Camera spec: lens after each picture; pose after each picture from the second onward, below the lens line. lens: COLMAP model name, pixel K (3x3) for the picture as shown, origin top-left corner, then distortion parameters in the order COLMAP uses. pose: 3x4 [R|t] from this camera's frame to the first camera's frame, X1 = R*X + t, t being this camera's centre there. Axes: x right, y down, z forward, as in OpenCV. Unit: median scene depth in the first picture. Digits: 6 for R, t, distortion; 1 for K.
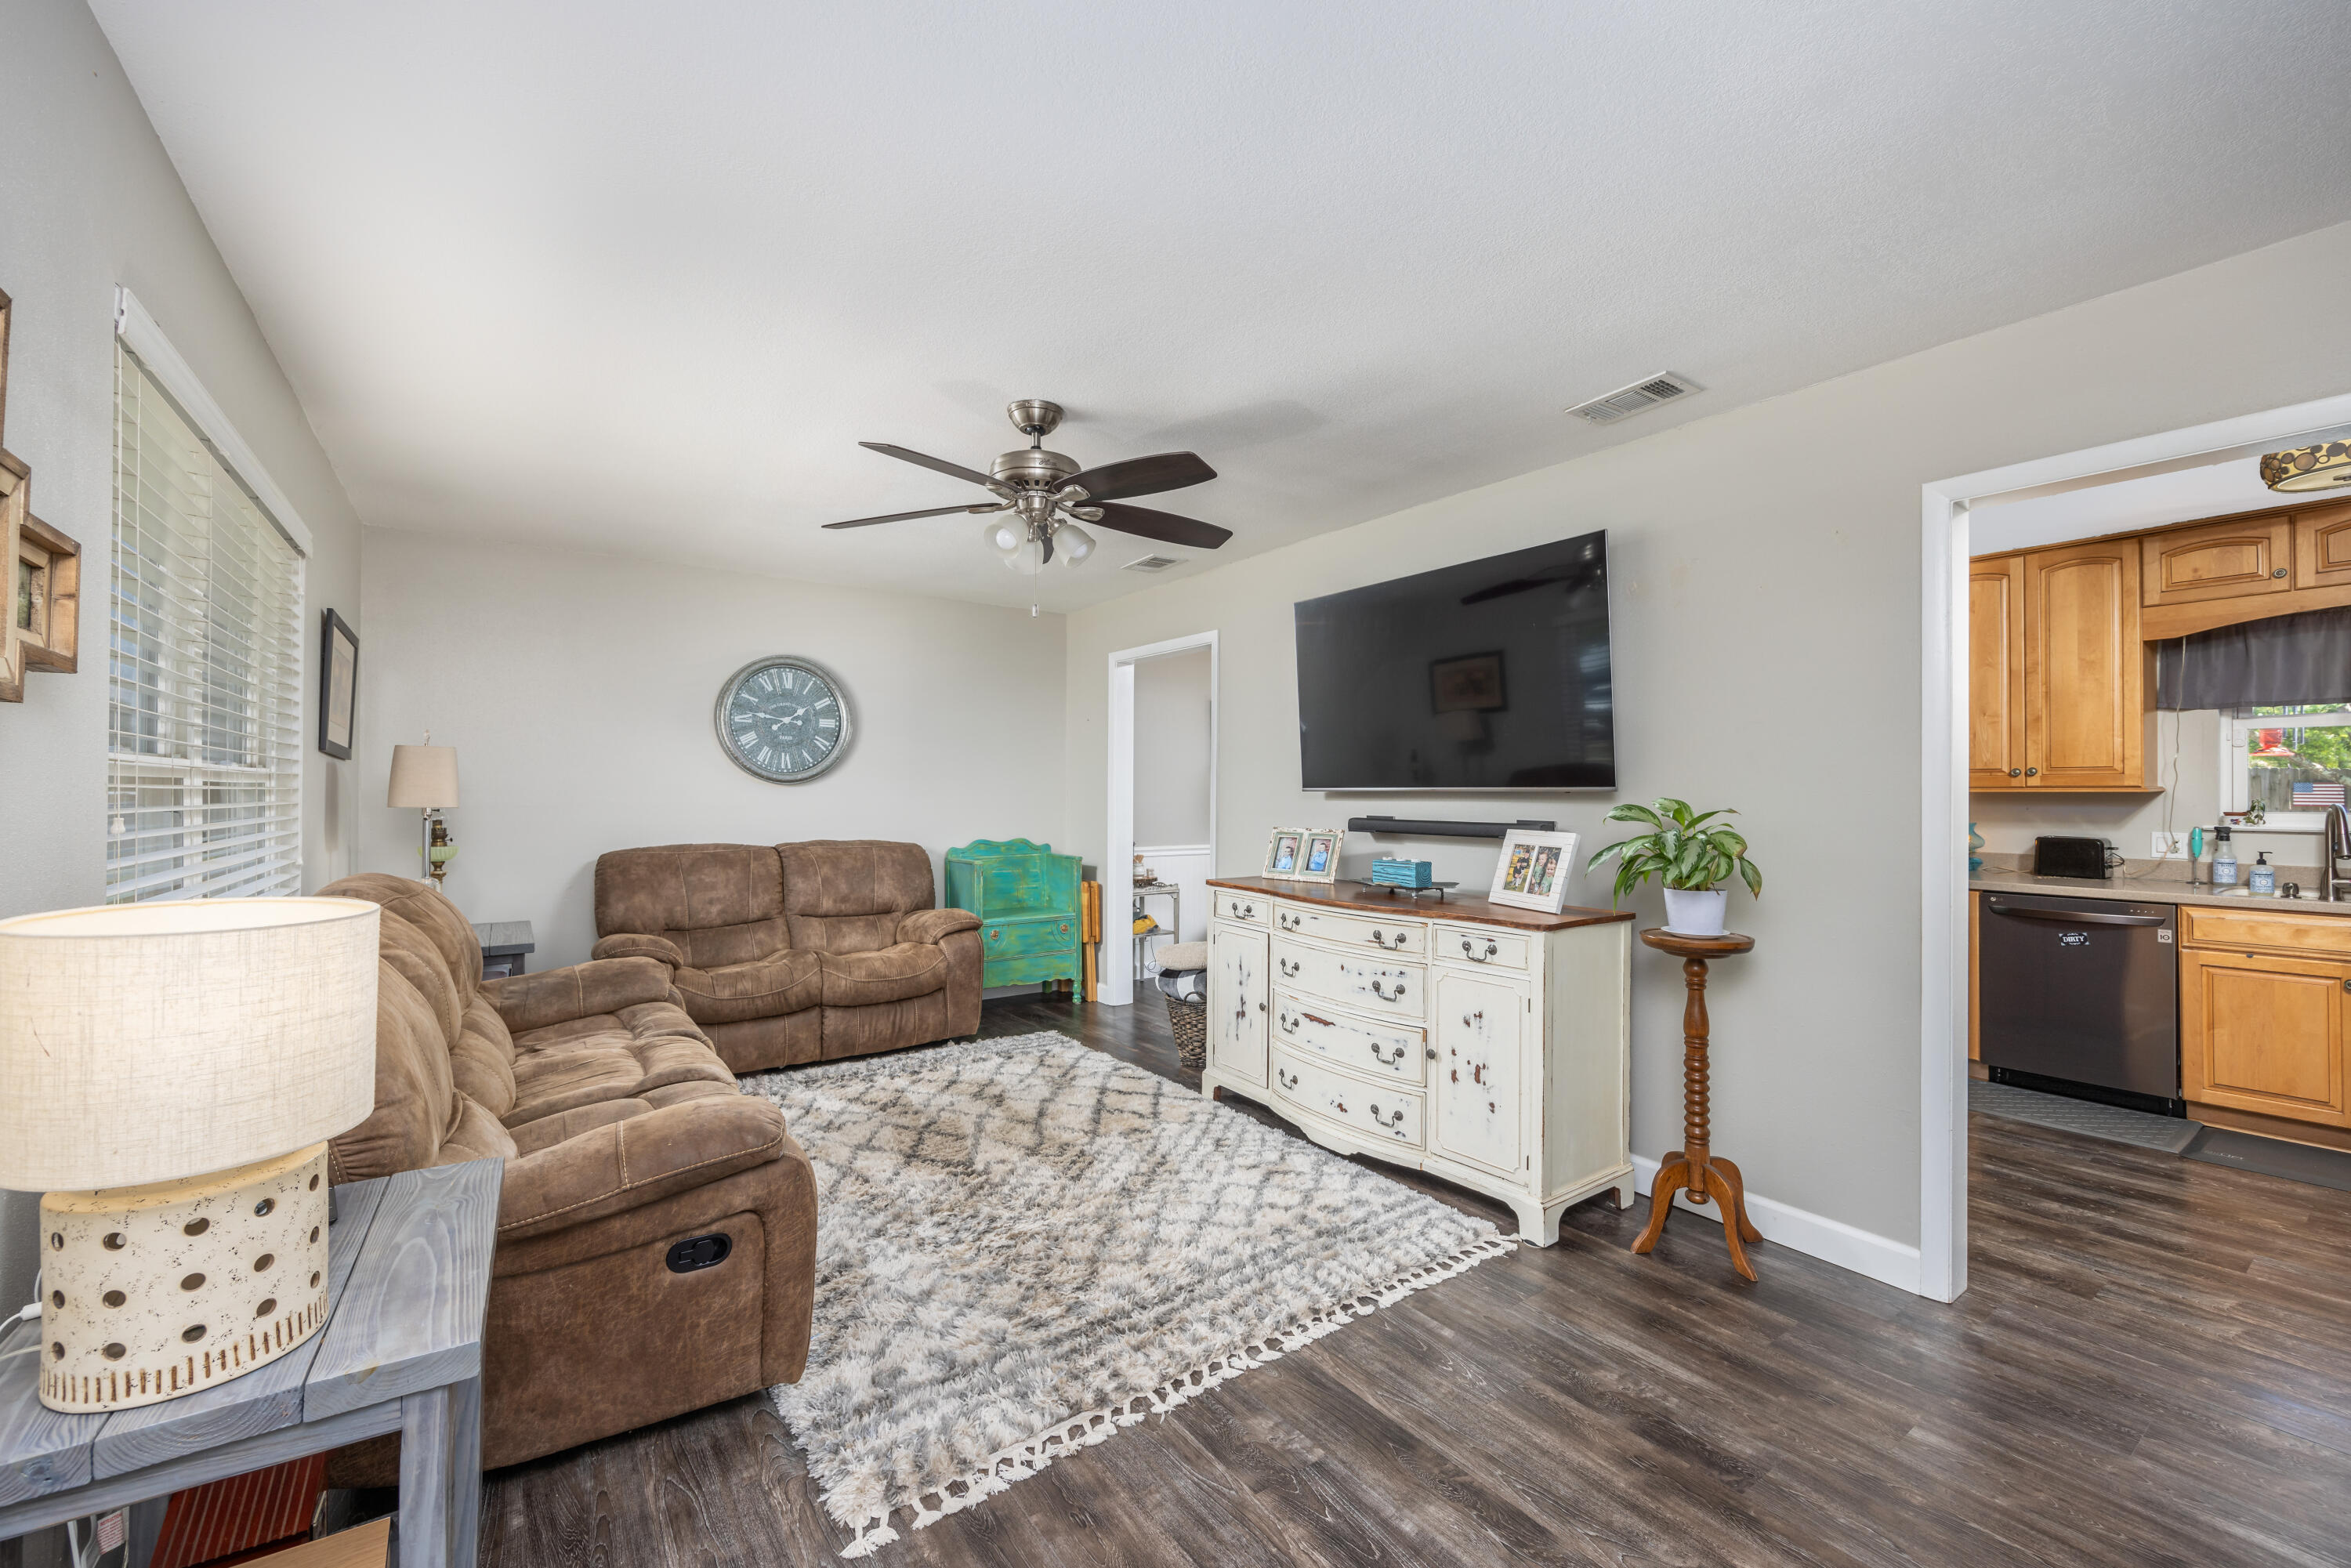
lens RADIAL K [[946.2, 0, 1153.4], [0, 946.2, 791.2], [0, 0, 1]] dist [-0.001823, 0.001164]
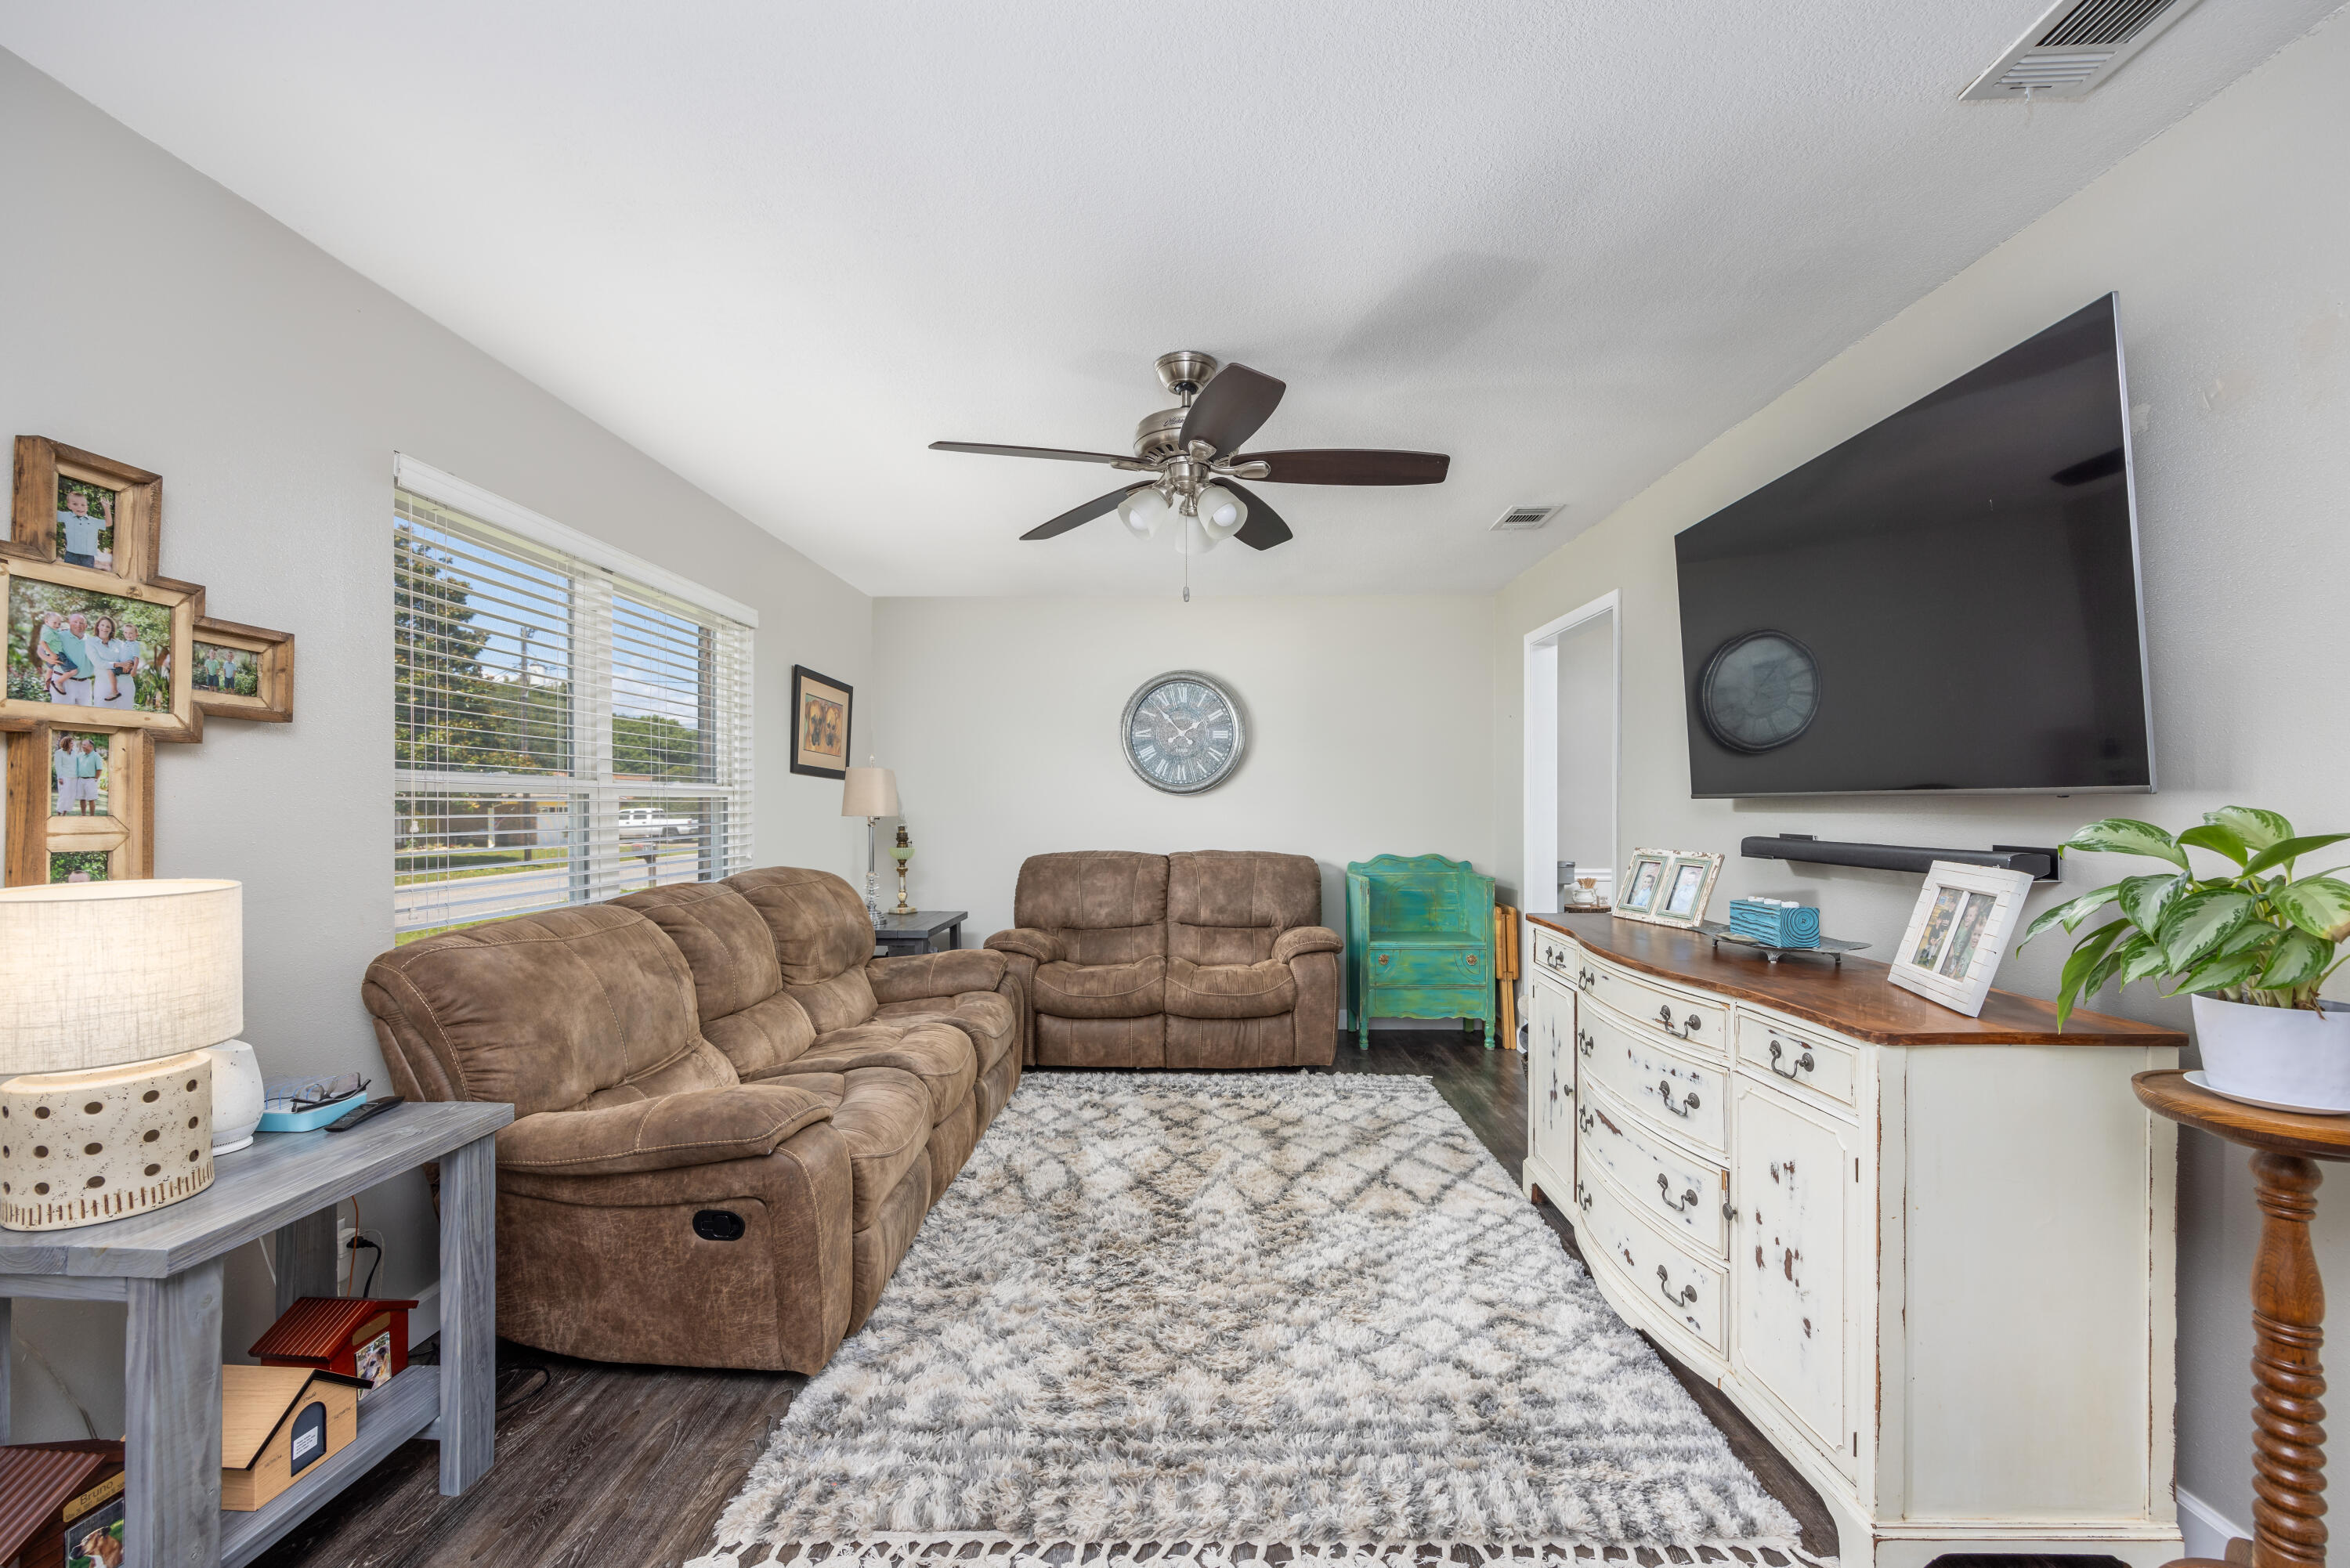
lens RADIAL K [[945.7, 0, 1160.7], [0, 945.7, 804.4], [0, 0, 1]] dist [-0.001823, 0.001164]
pose [[0.807670, -0.003201, -0.589626, 0.365314], [0.004190, 0.999991, 0.000310, 0.003721], [0.589619, -0.002721, 0.807677, 0.269685]]
